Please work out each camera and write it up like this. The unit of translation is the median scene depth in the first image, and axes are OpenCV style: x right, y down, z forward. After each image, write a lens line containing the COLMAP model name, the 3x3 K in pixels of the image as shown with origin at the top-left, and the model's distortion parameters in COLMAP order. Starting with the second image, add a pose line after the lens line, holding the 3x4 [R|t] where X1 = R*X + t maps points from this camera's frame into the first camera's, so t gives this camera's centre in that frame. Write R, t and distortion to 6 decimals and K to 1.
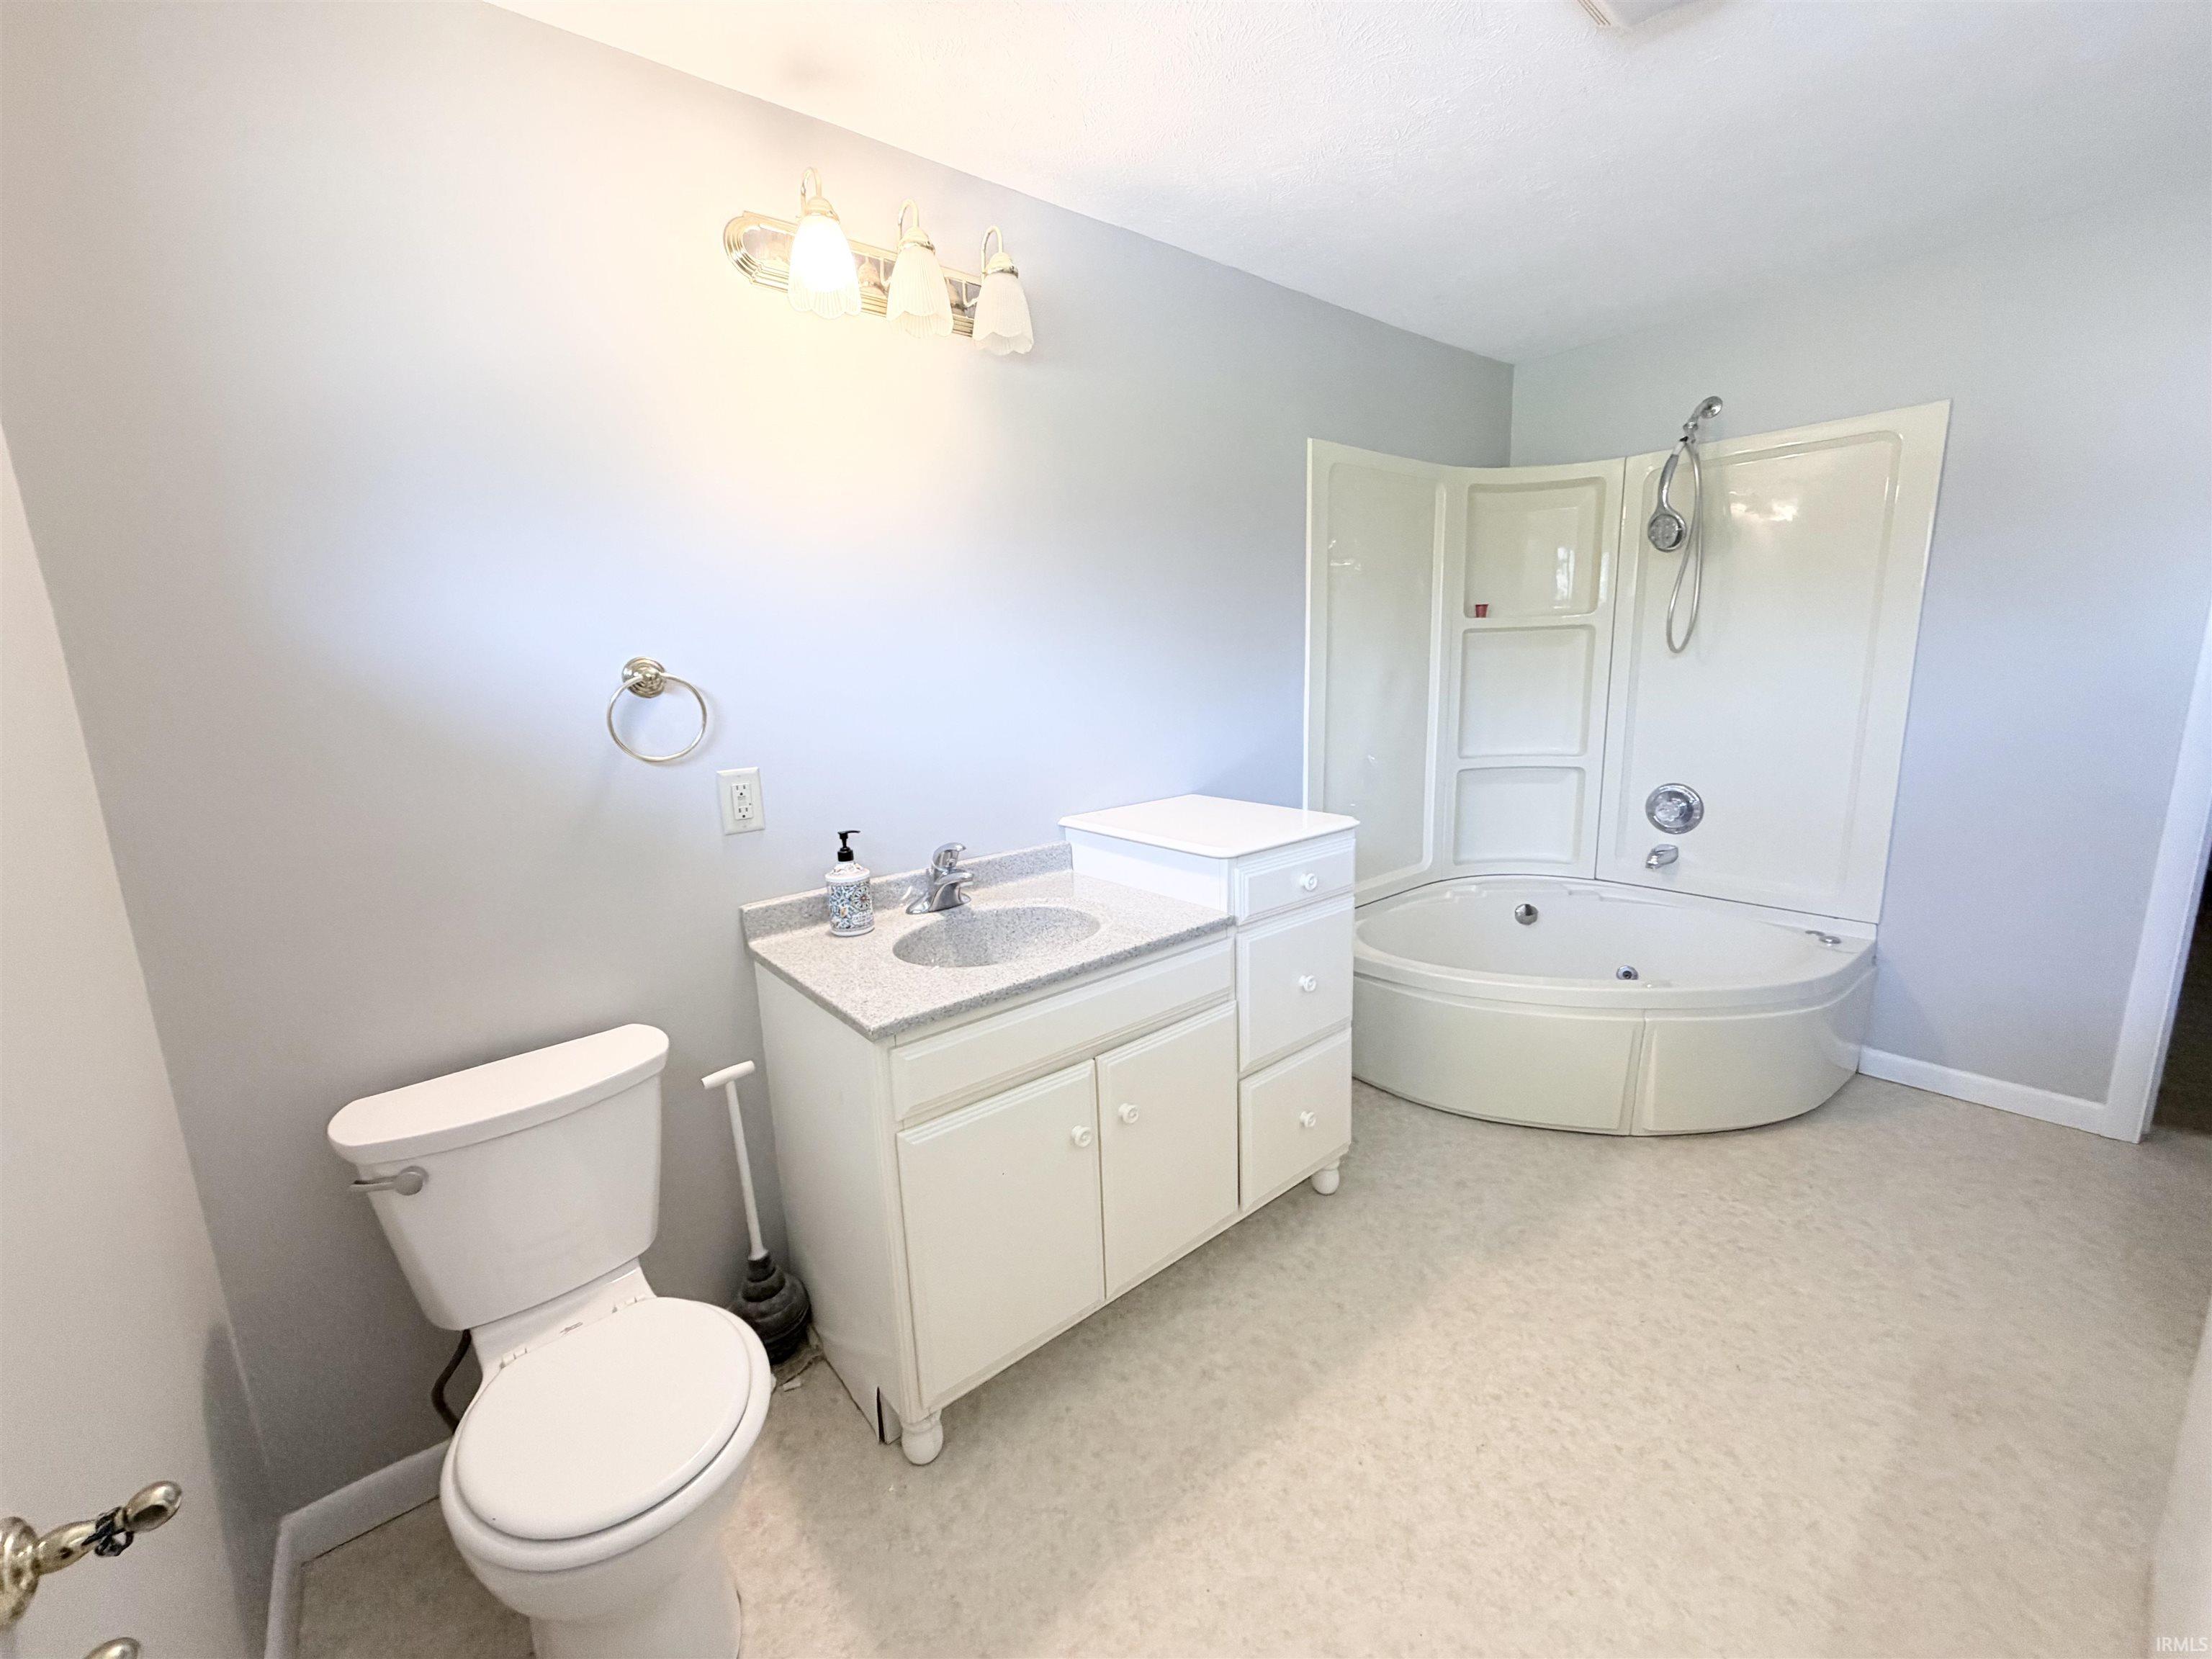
lens RADIAL K [[884.8, 0, 1099.1], [0, 884.8, 832.6], [0, 0, 1]] dist [0.001313, 0.000097]
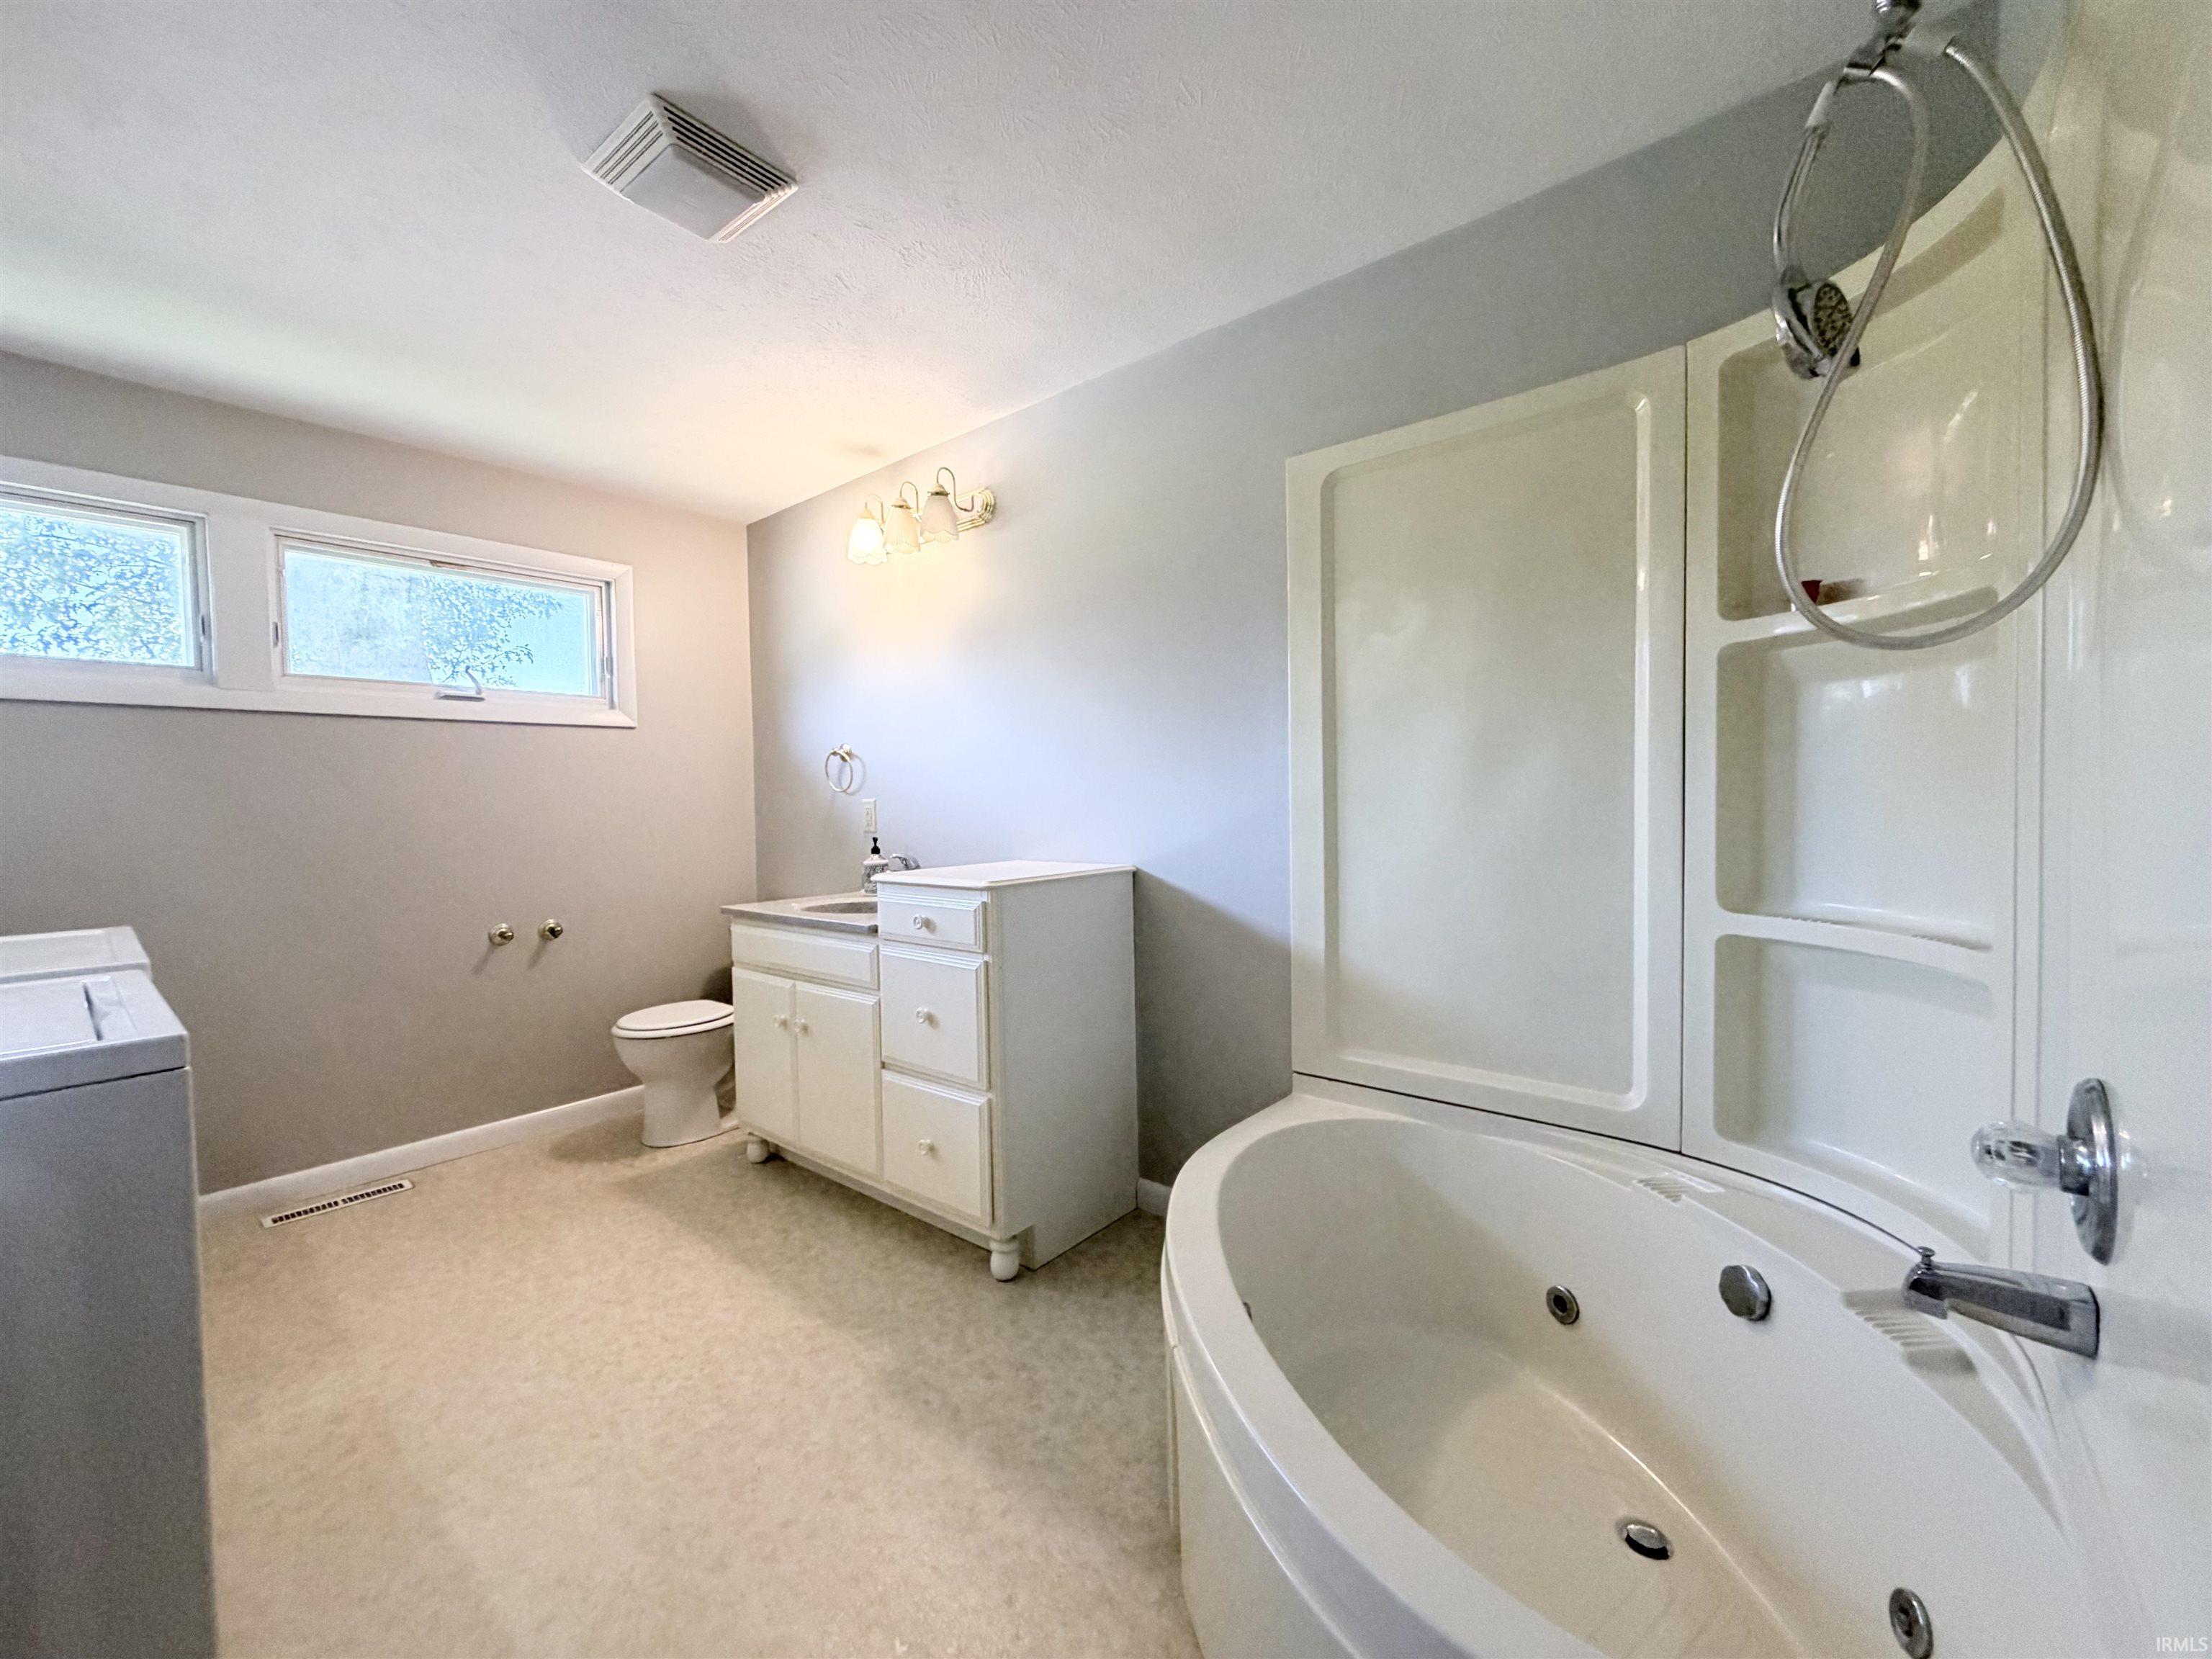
lens RADIAL K [[884.8, 0, 1099.1], [0, 884.8, 832.6], [0, 0, 1]] dist [0.001313, 0.000097]
pose [[0.183119, 0.068056, -0.980732, 1.384906], [-0.179051, 0.983224, 0.034797, -0.137437], [0.966648, 0.169229, 0.192232, 0.981990]]
